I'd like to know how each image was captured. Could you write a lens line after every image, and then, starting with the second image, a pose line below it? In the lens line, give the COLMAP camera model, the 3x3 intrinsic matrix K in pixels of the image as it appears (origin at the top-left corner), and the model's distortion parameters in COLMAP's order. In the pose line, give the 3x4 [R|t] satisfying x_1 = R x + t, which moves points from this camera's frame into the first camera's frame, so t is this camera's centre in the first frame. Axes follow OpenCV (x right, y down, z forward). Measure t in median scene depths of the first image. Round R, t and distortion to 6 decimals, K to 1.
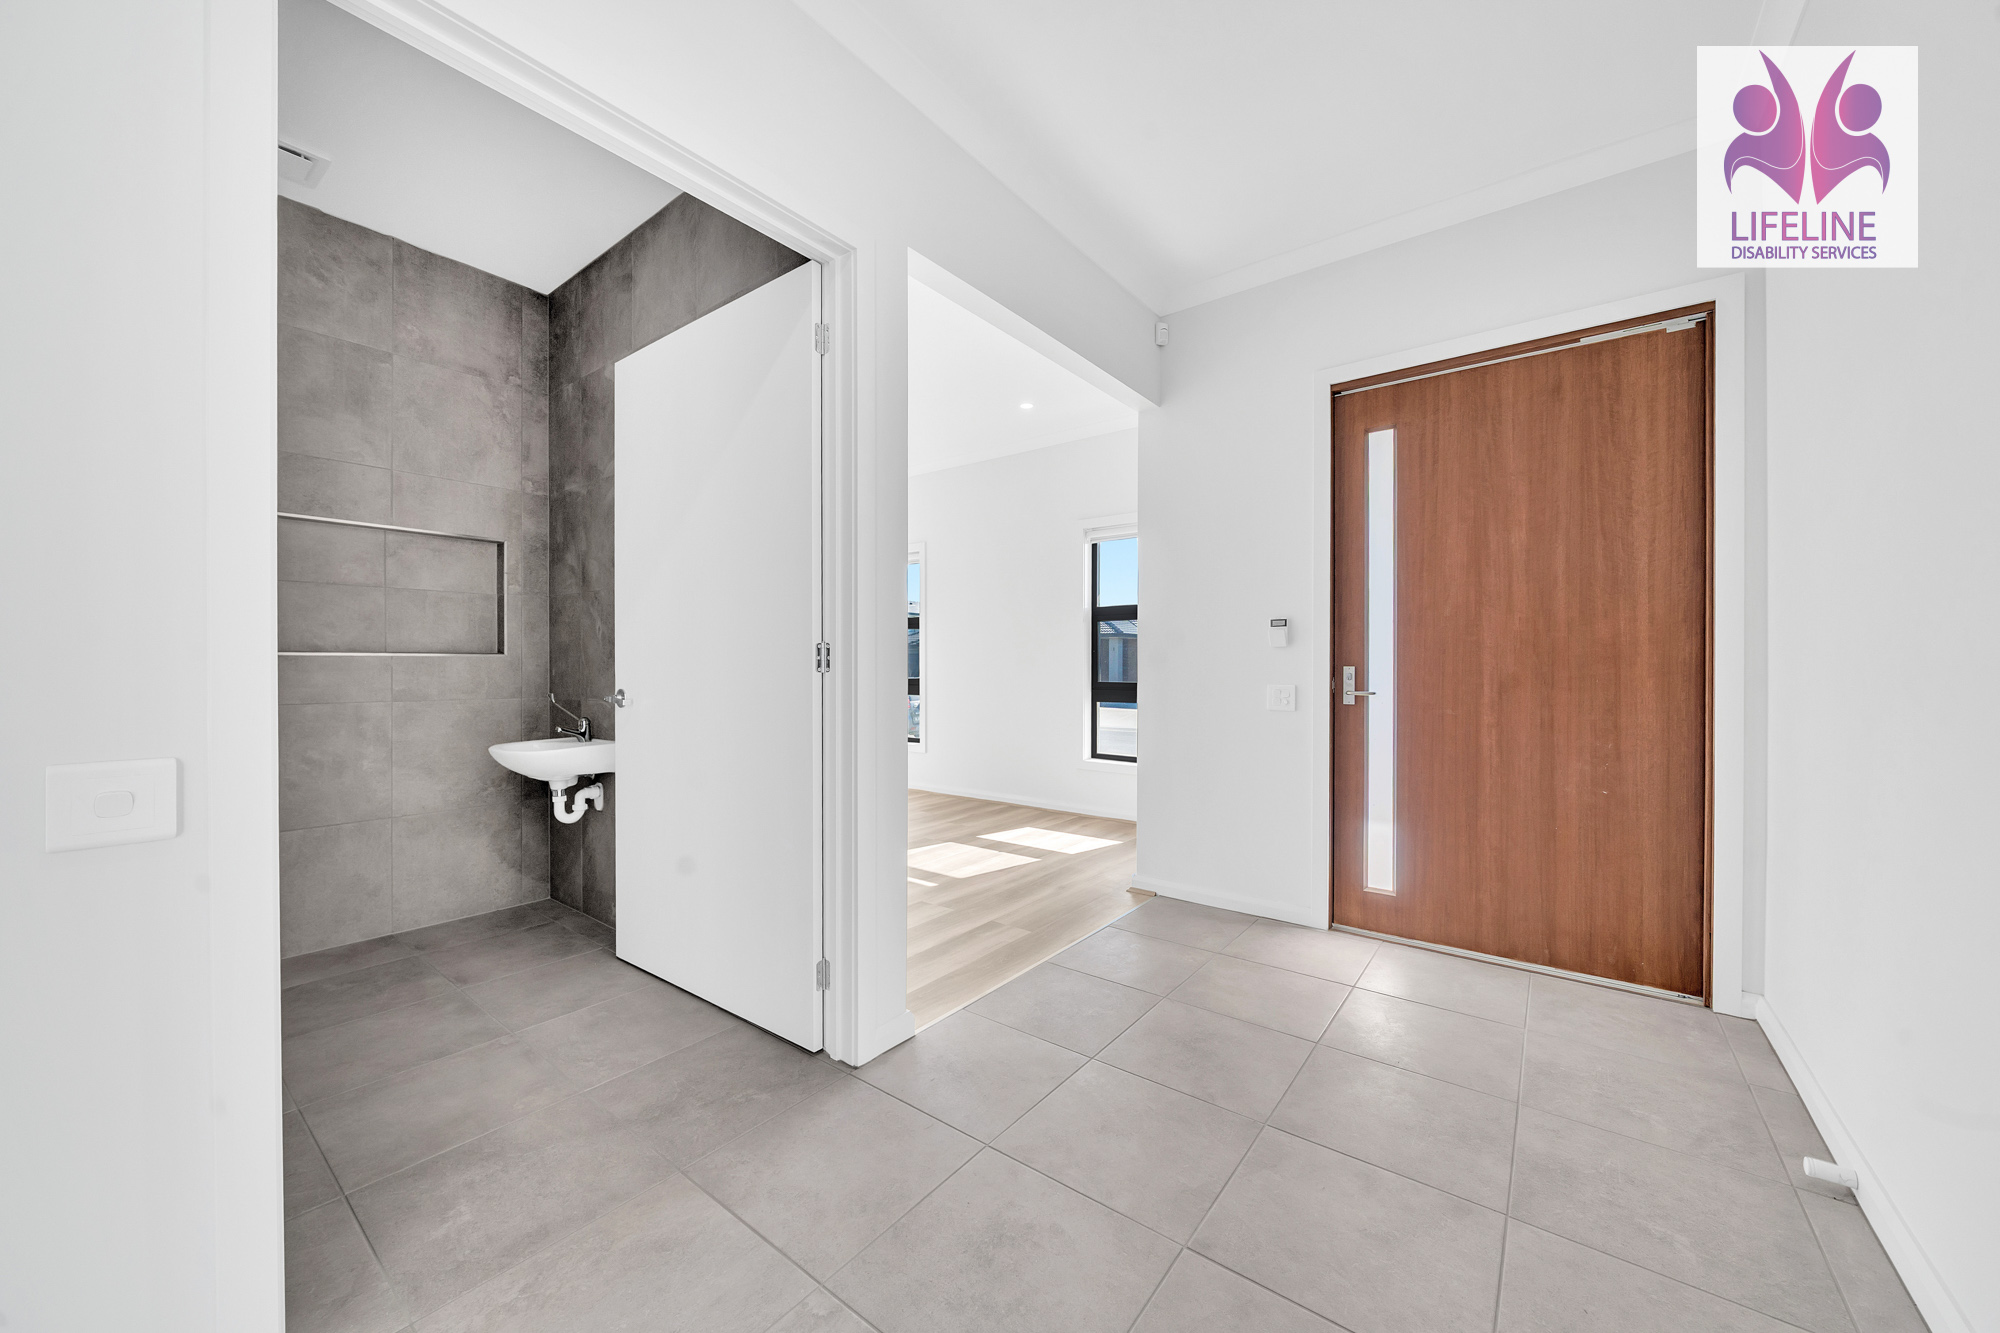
lens RADIAL K [[724.7, 0, 993.0], [0, 724.7, 665.2], [0, 0, 1]] dist [-0.002996, 0.000096]
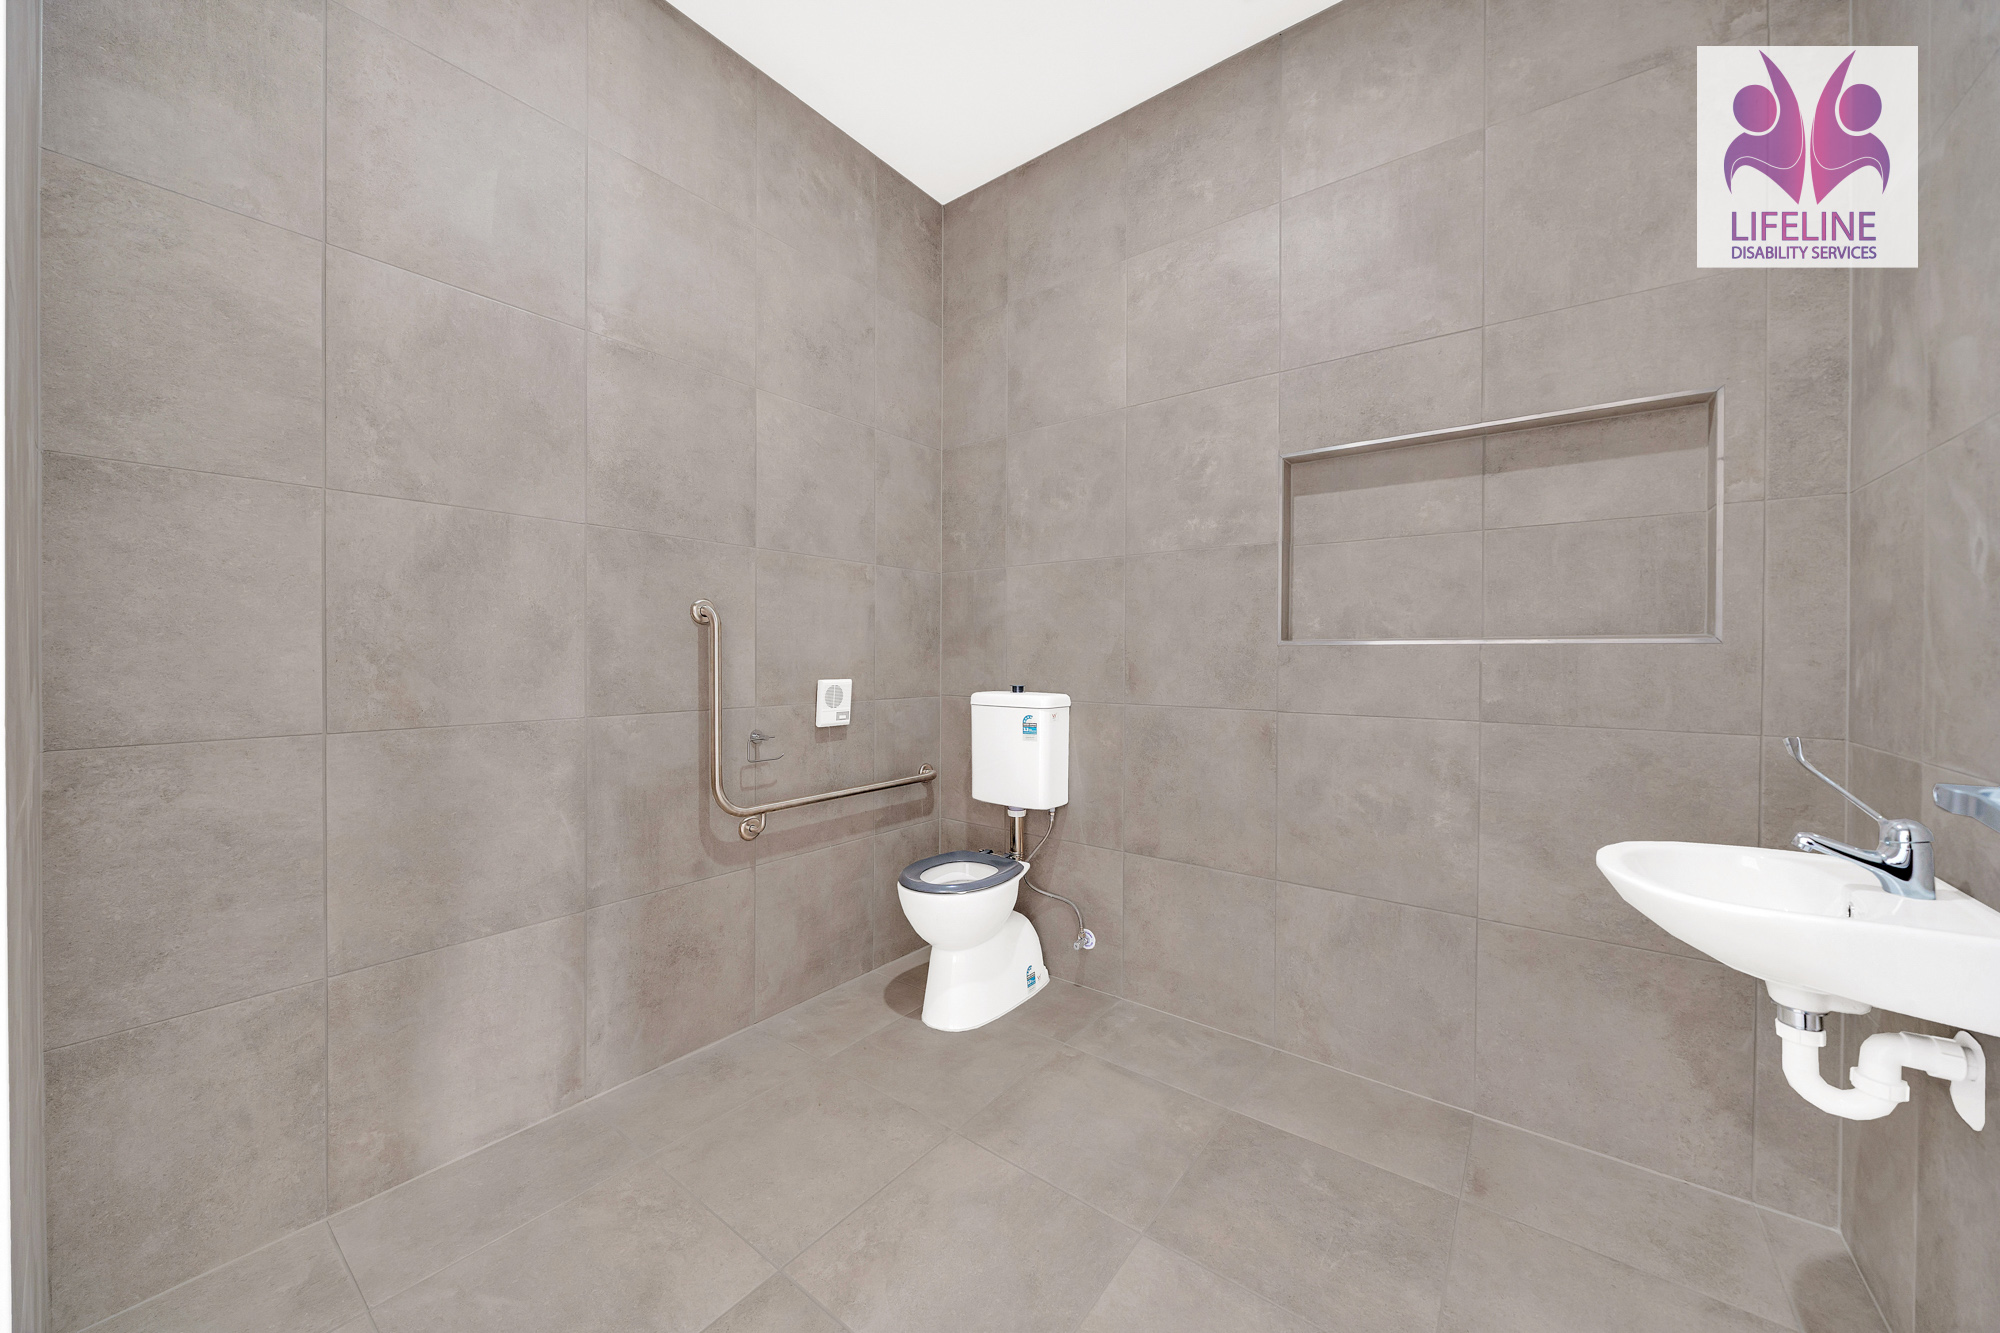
lens RADIAL K [[724.7, 0, 991.0], [0, 724.7, 659.1], [0, 0, 1]] dist [-0.002996, 0.000096]
pose [[0.012521, 0.004550, -0.999911, -0.240204], [-0.005637, 0.999974, 0.004479, -0.000615], [0.999906, 0.005580, 0.012546, 0.575816]]
